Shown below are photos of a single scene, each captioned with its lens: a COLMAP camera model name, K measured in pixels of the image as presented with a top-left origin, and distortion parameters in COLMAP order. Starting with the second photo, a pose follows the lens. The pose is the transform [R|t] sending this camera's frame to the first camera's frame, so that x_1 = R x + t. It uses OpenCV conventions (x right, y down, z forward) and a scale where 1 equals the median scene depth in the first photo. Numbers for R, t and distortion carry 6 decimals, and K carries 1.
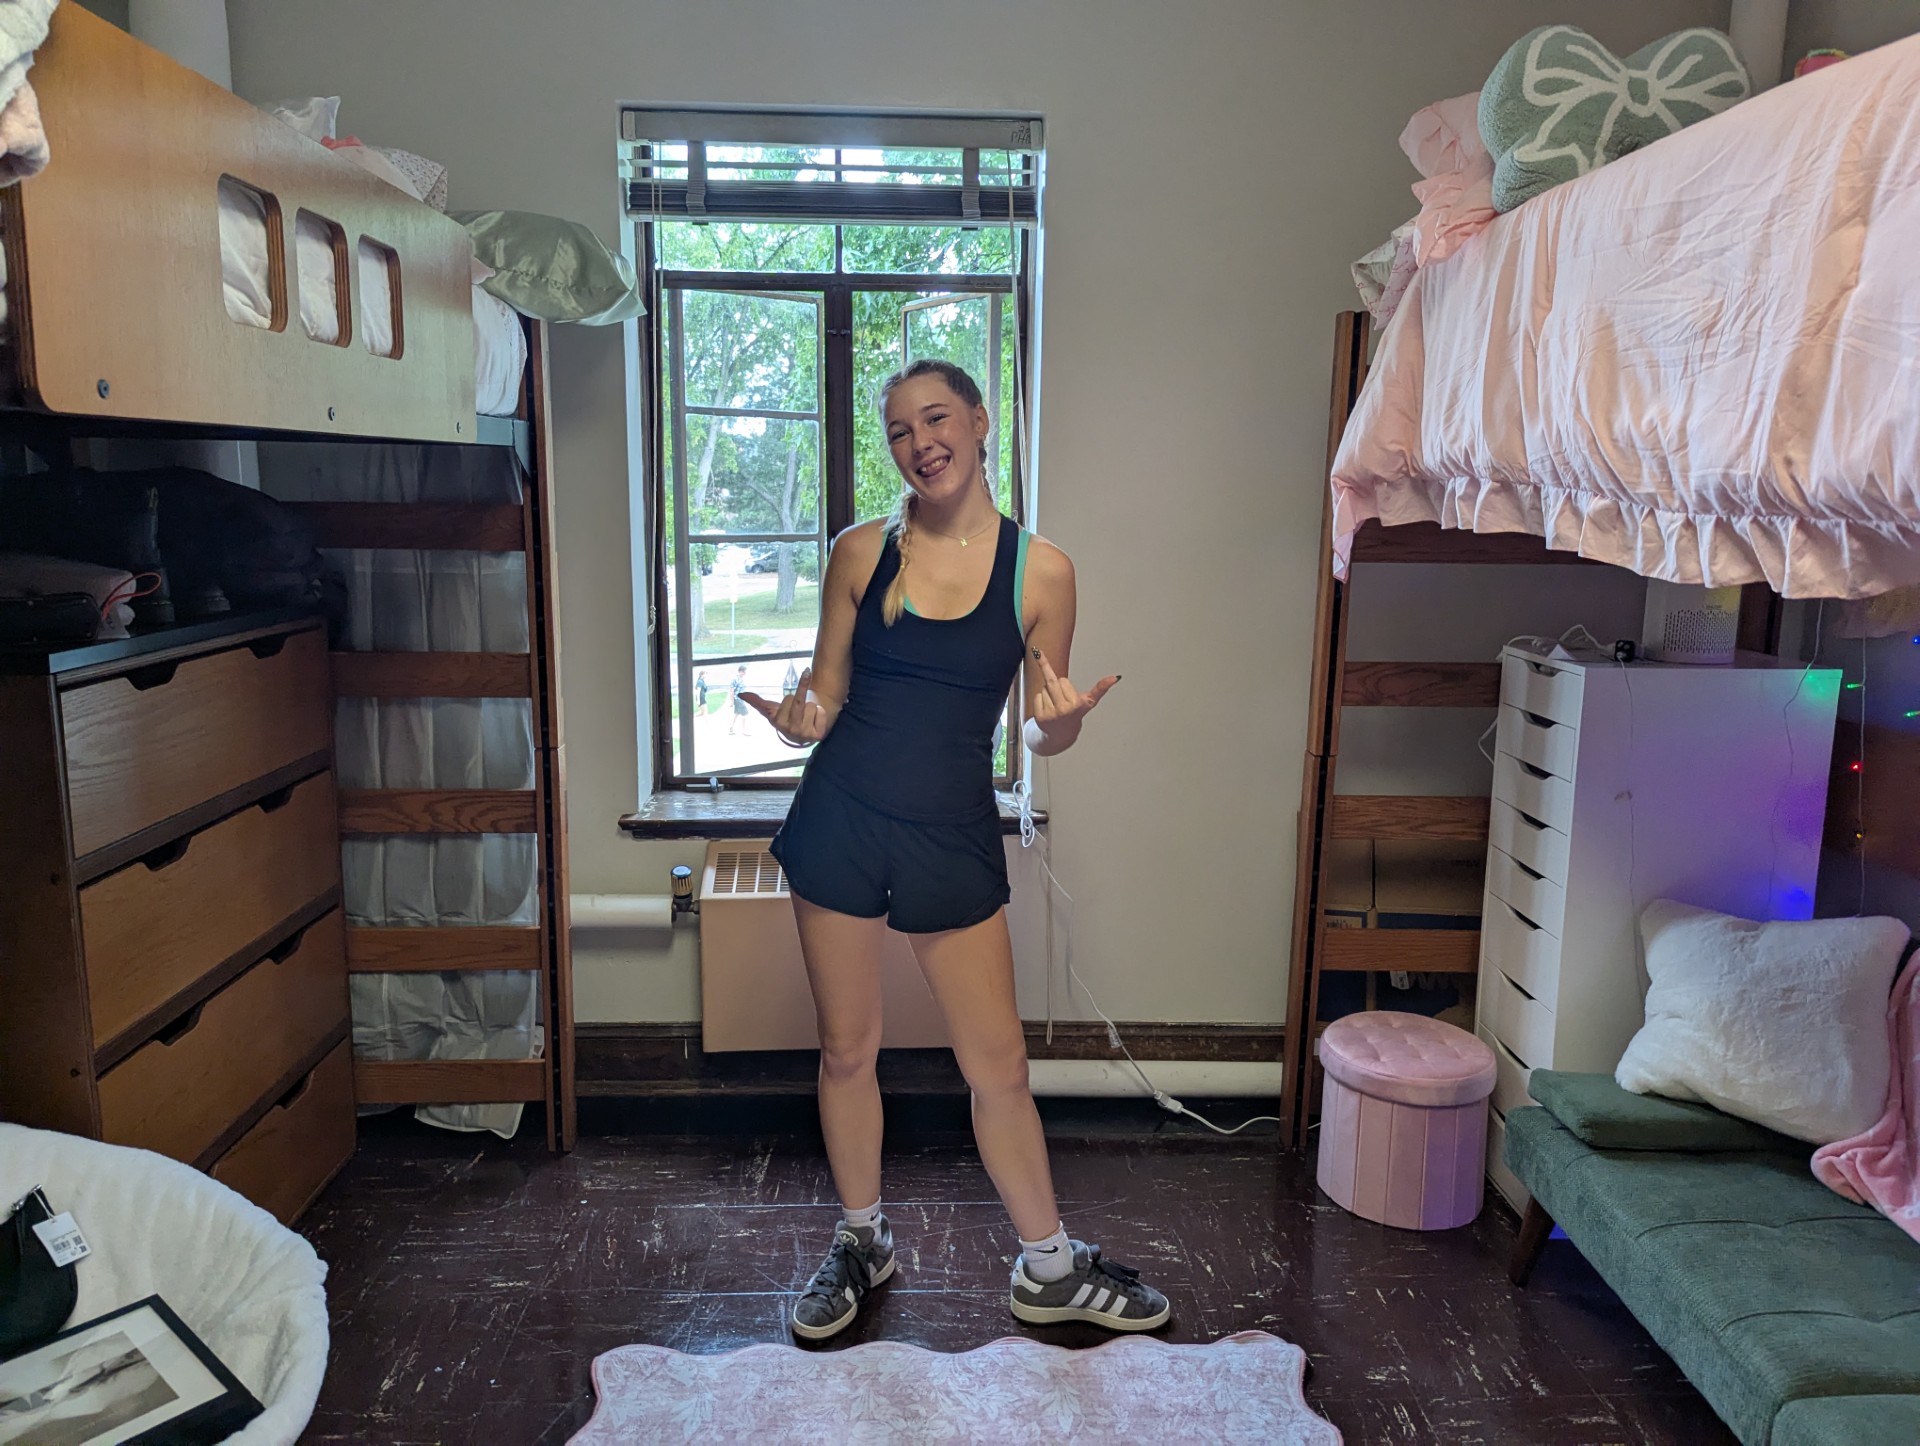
lens RADIAL K [[1360.8, 0, 949.6], [0, 1360.8, 709.4], [0, 0, 1]] dist [0.048070, -0.045974]
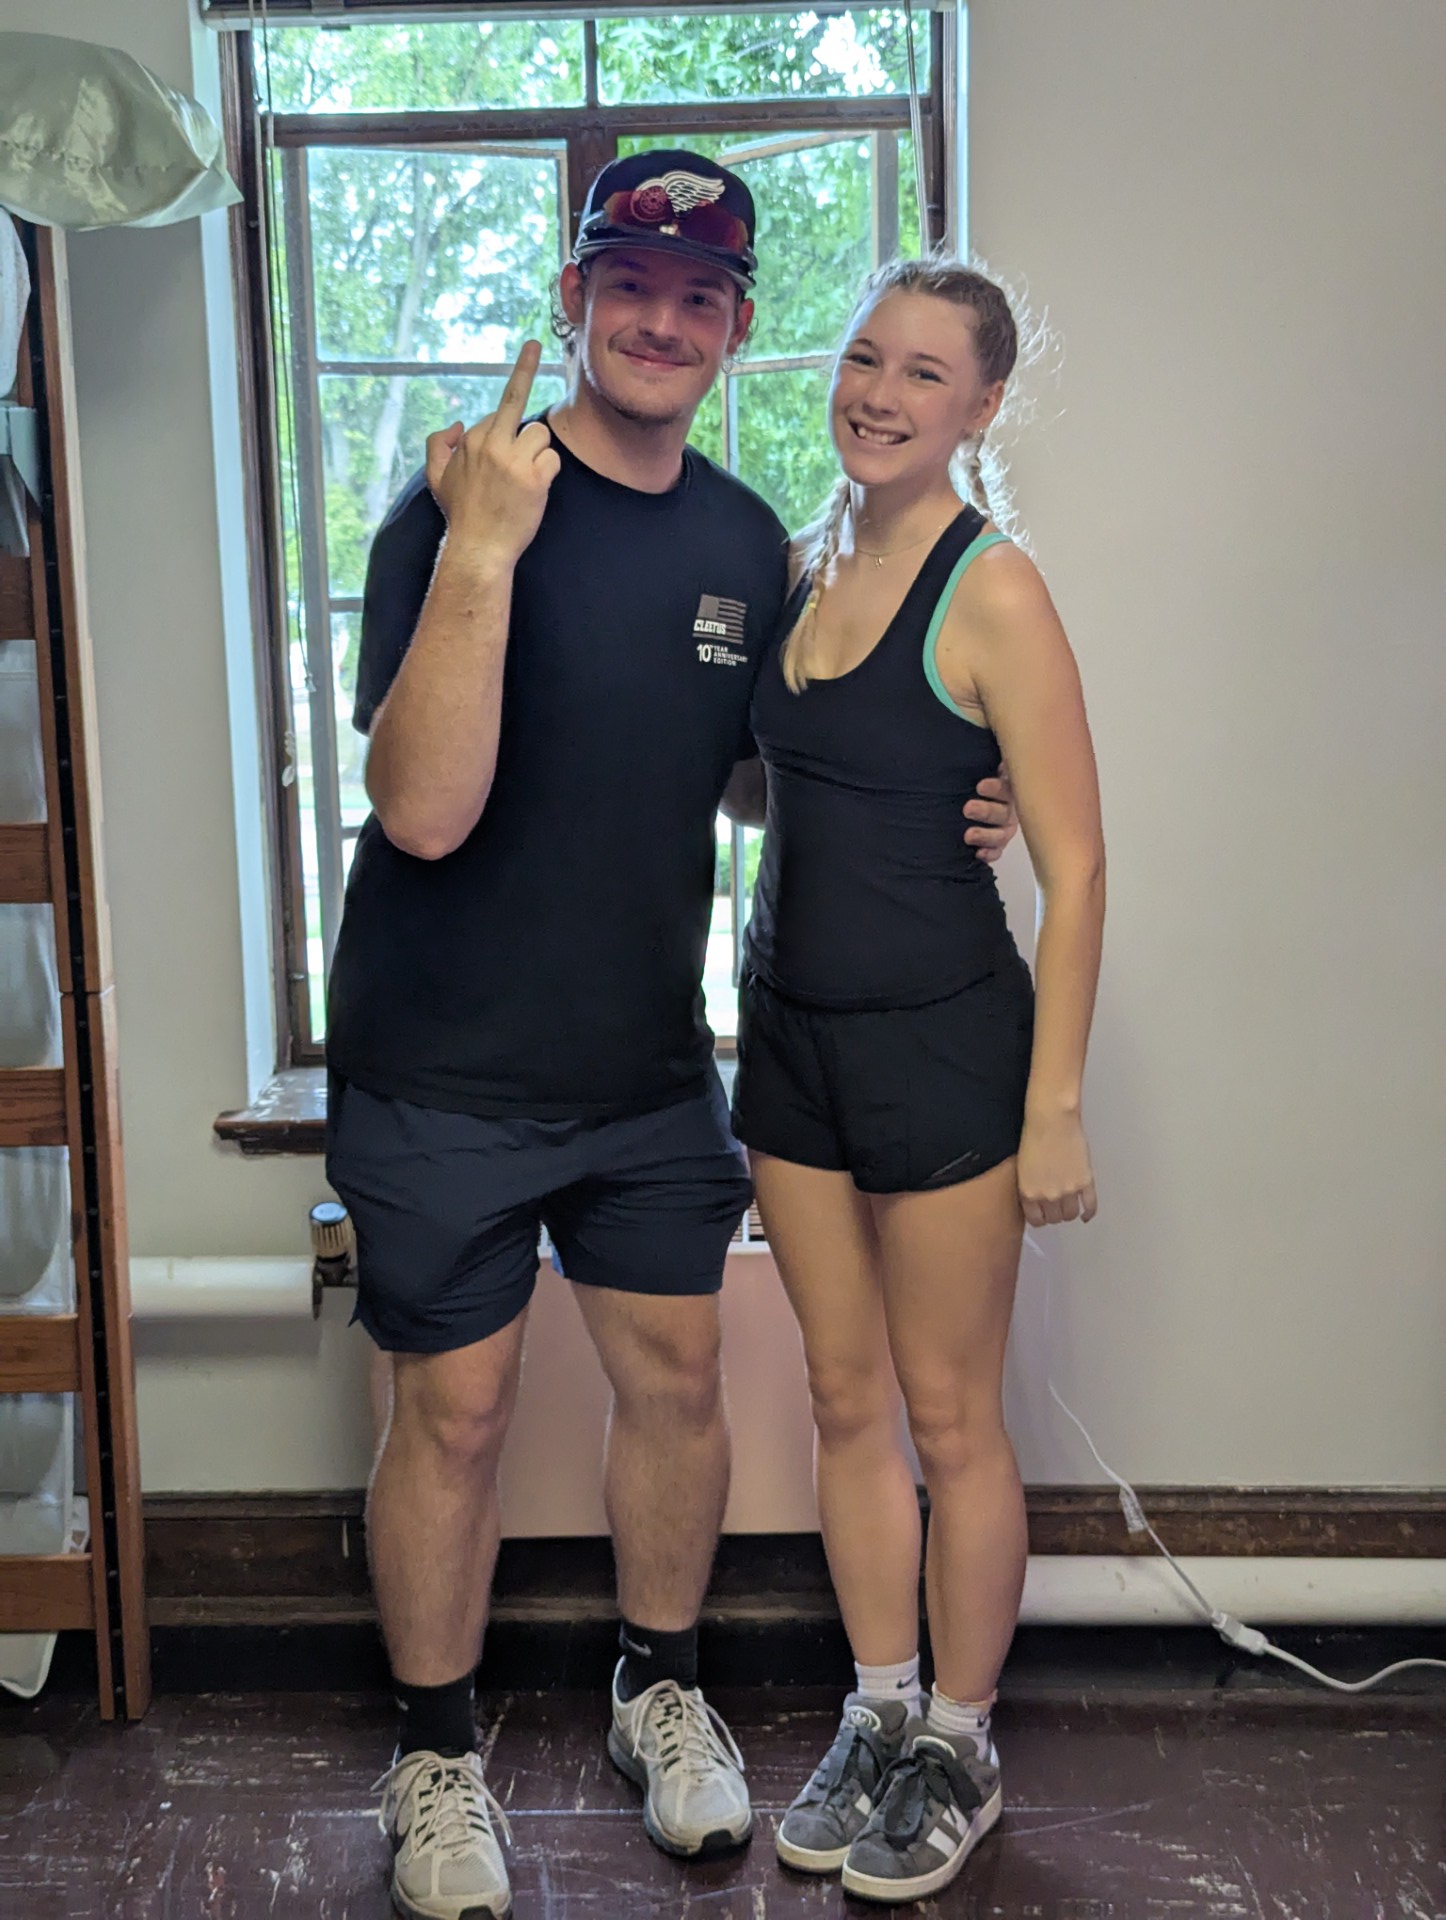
lens RADIAL K [[2742.4, 0, 696.7], [0, 2742.4, 929.9], [0, 0, 1]] dist [0.043434, -0.044161]
pose [[0.997385, -0.021164, -0.069106, 0.032008], [0.021596, 0.999752, 0.005518, 0.002207], [0.068972, -0.006996, 0.997594, -0.095616]]
